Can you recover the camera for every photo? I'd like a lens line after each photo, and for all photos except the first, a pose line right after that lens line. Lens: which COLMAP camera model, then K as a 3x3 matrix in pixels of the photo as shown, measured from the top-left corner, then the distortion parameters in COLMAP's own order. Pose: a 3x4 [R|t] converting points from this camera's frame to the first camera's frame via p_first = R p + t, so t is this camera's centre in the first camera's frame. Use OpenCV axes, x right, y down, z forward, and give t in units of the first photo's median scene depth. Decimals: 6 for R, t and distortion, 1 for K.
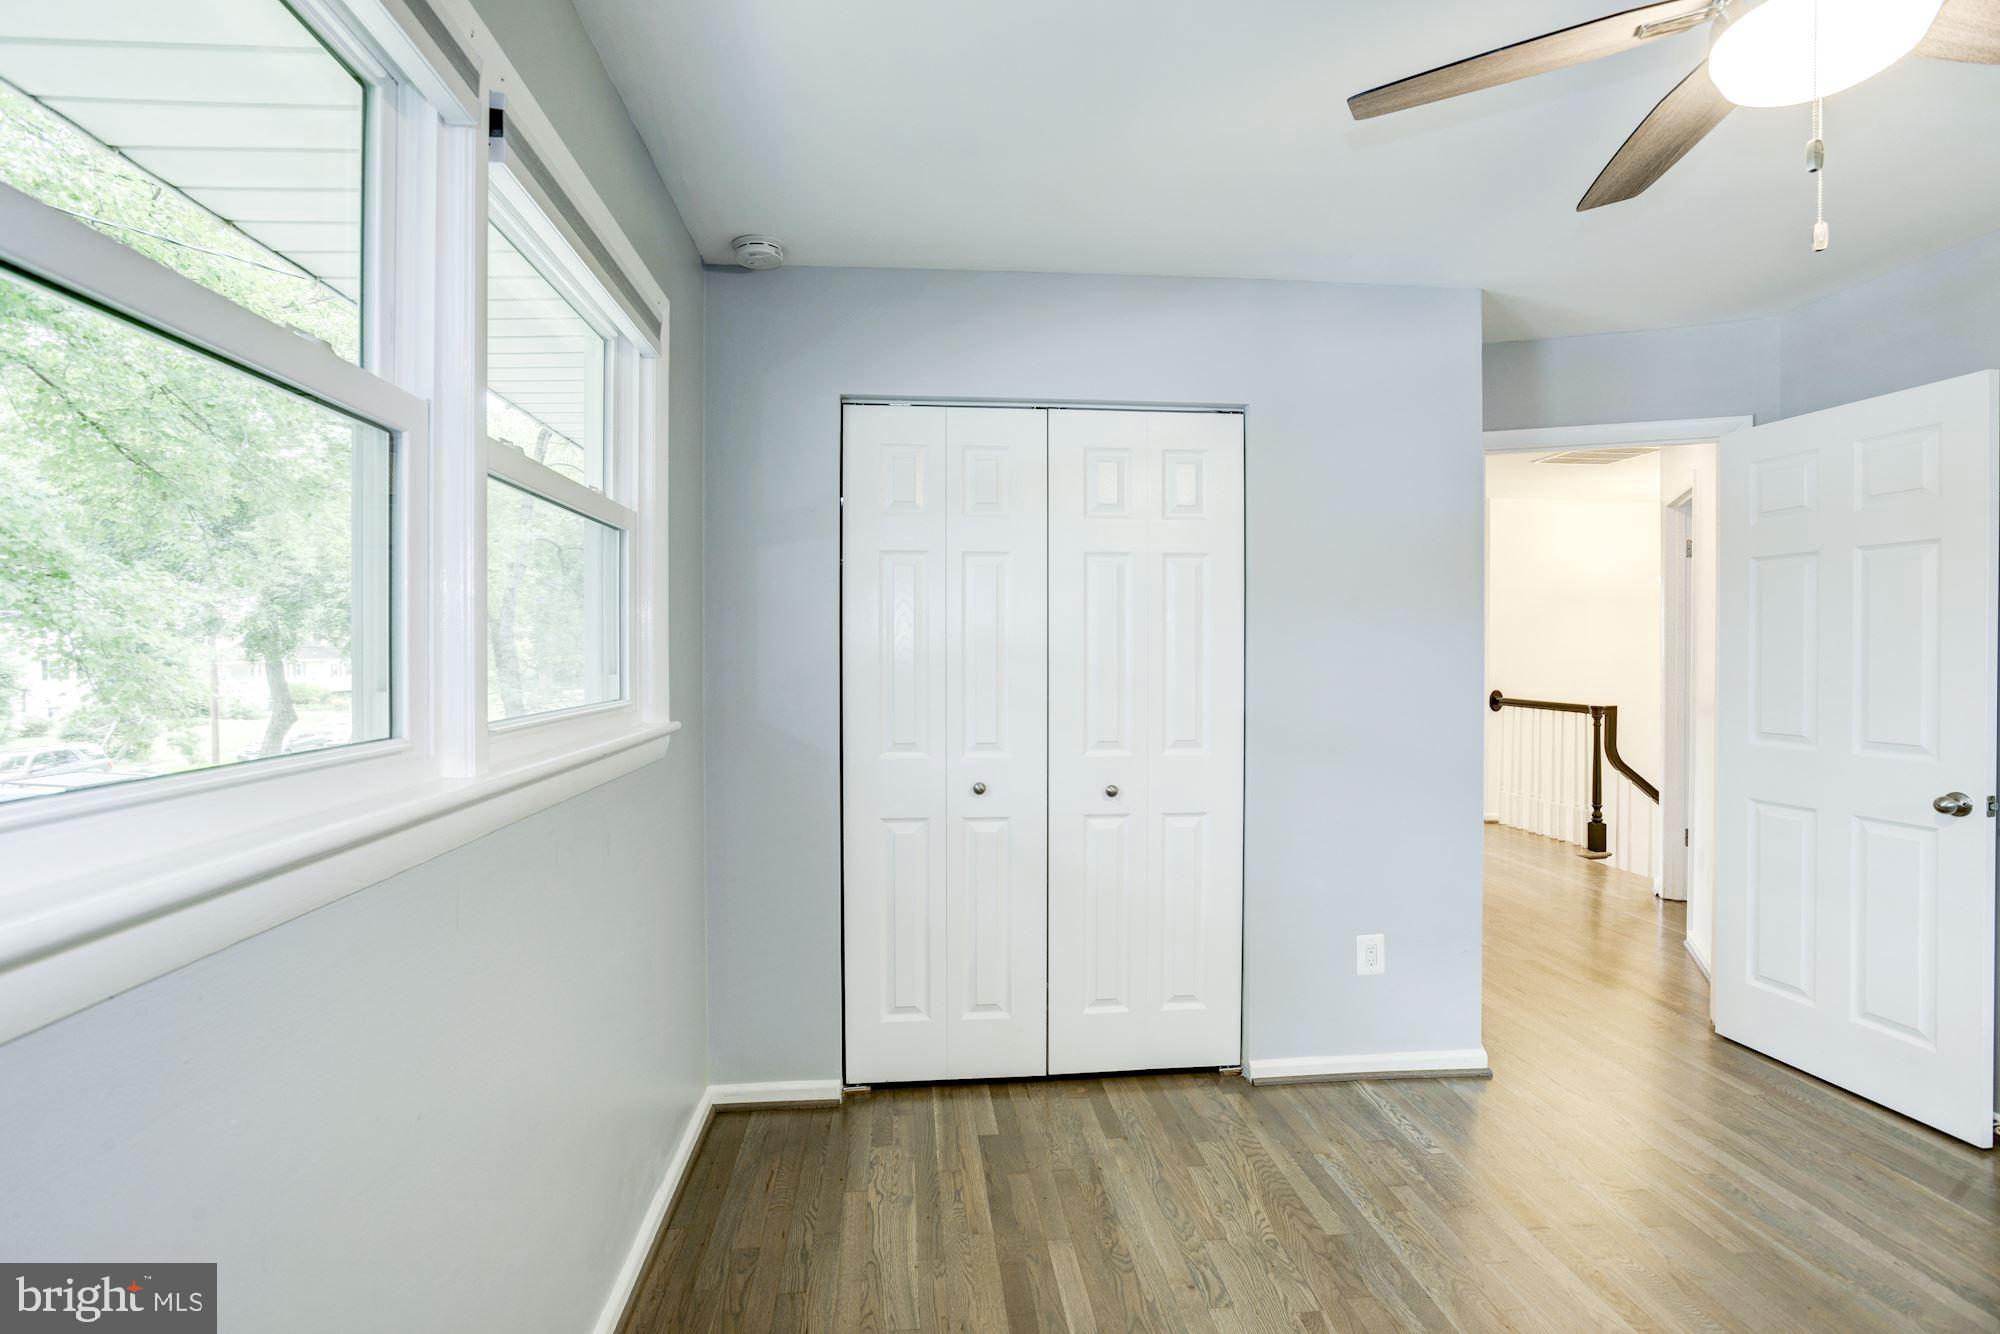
lens RADIAL K [[963.6, 0, 999.9], [0, 963.6, 658.0], [0, 0, 1]] dist [-0.048083, 0.023304]
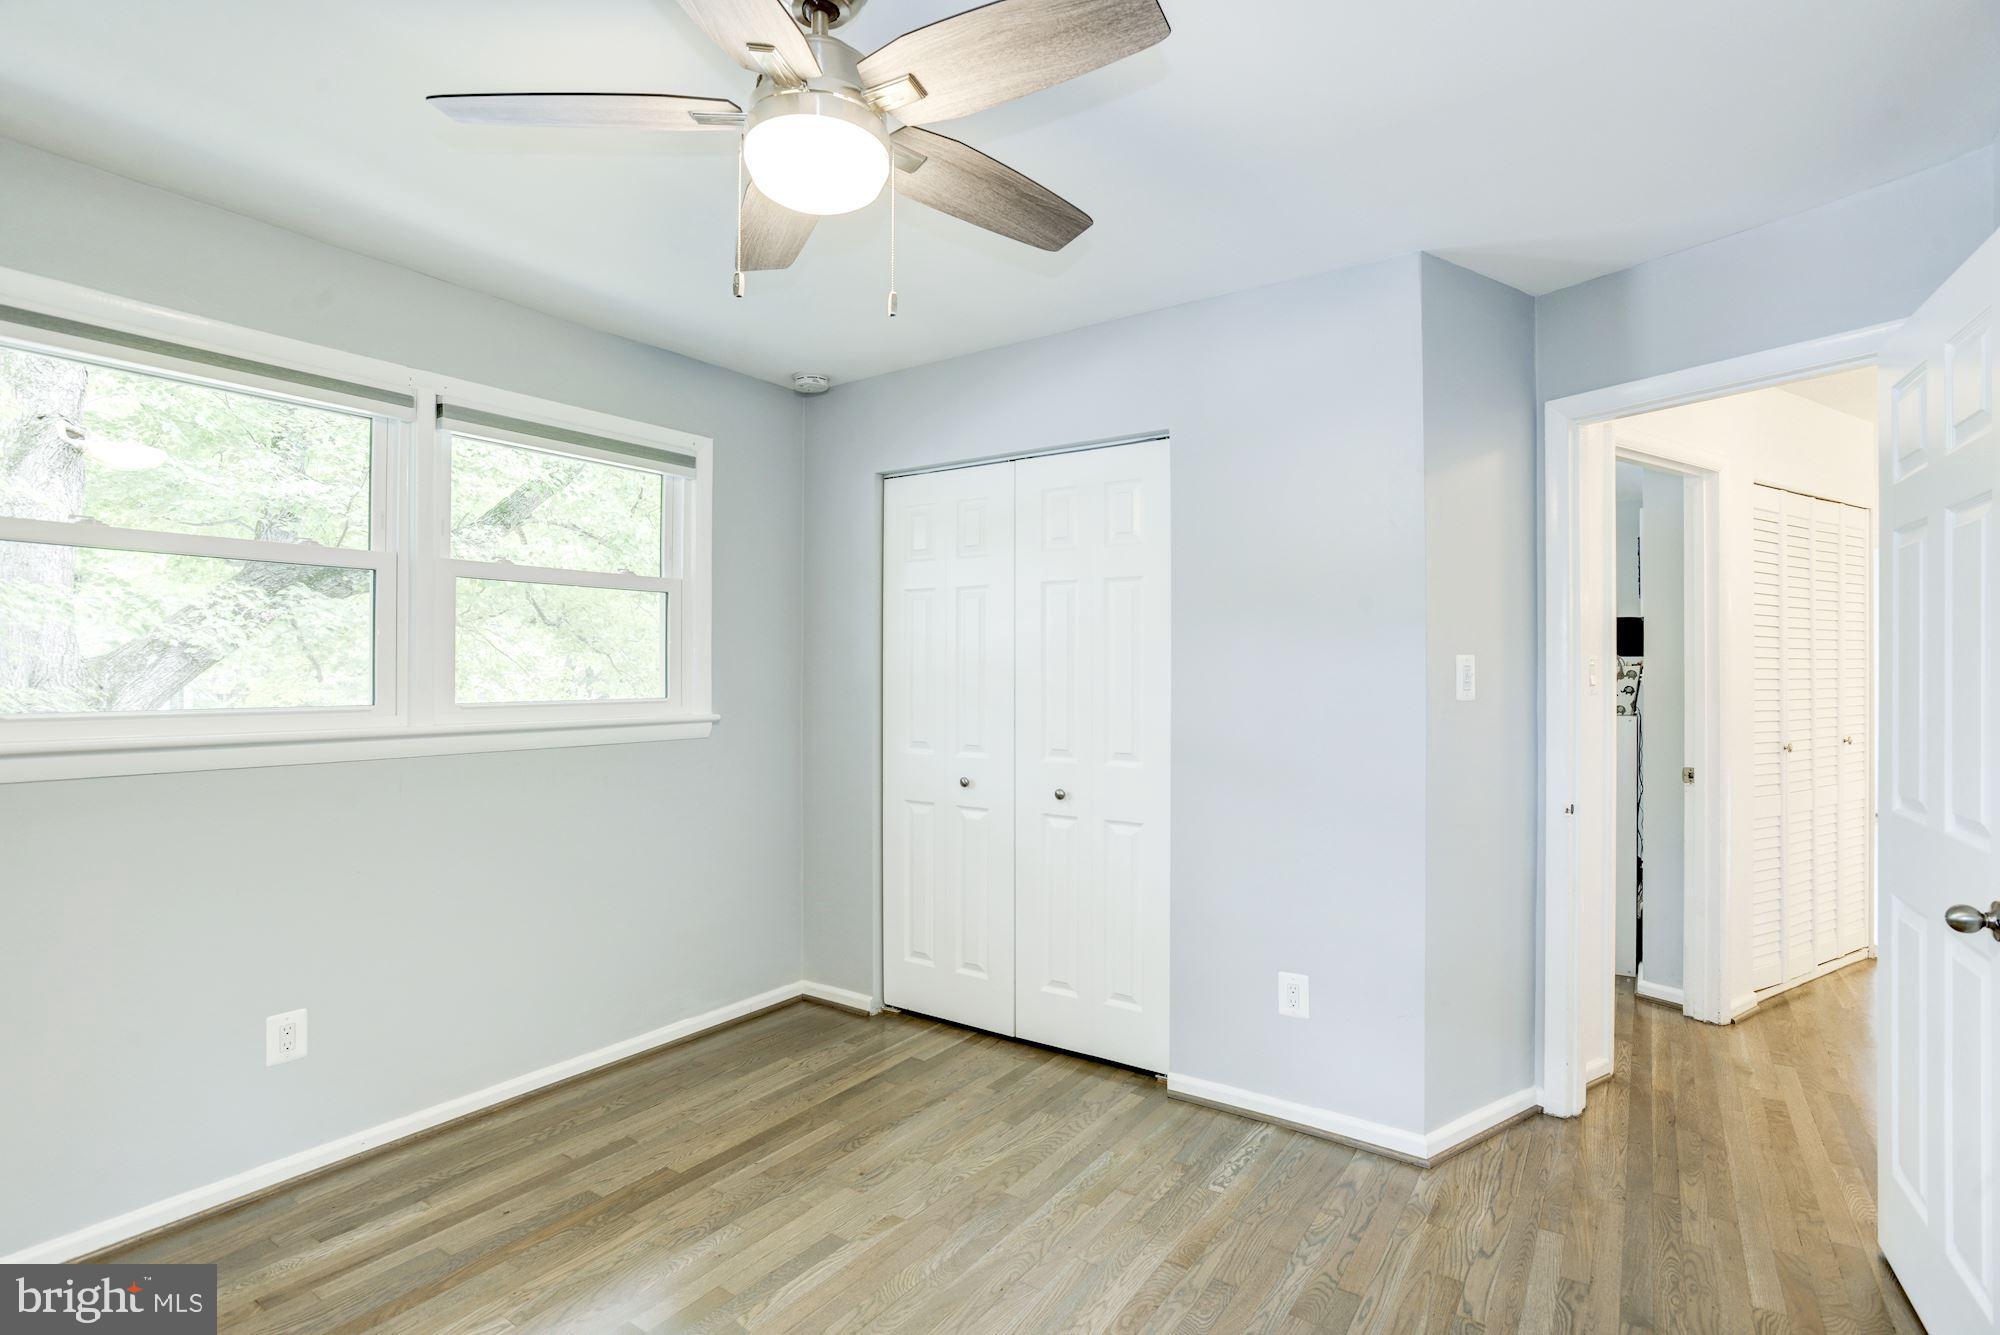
lens RADIAL K [[991.6, 0, 1019.4], [0, 991.6, 658.8], [0, 0, 1]] dist [-0.057433, 0.025930]
pose [[0.765332, -0.003529, -0.643627, 0.841842], [-0.007687, 0.999864, -0.014624, -0.001557], [0.643590, 0.016139, 0.765200, 0.092286]]
